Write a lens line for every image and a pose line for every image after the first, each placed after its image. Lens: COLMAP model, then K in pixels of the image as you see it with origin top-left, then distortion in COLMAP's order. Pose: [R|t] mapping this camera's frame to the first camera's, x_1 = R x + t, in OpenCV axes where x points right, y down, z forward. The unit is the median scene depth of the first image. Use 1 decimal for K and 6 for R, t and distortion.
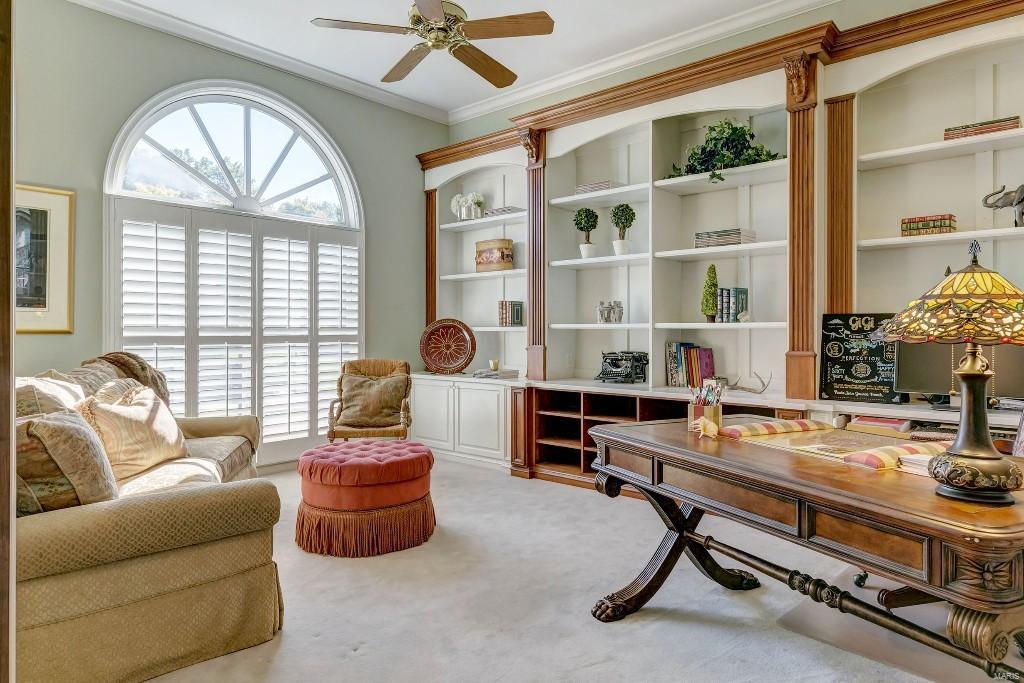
lens RADIAL K [[633.4, 0, 511.9], [0, 633.4, 334.3], [0, 0, 1]] dist [0.011150, 0.003485]
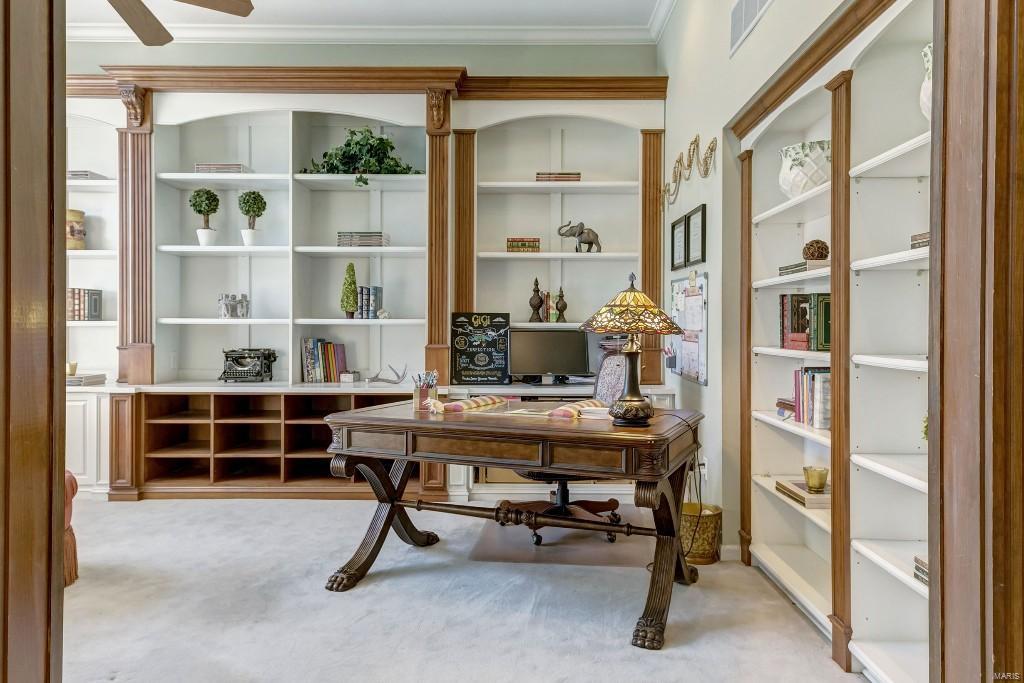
lens RADIAL K [[747.6, 0, 512.0], [0, 747.6, 341.5], [0, 0, 1]] dist [0.050681, -0.001433]
pose [[0.755795, -0.010745, 0.654721, -0.330927], [0.002047, 0.999899, 0.014048, 0.002310], [-0.654805, -0.009277, 0.755741, -0.117596]]
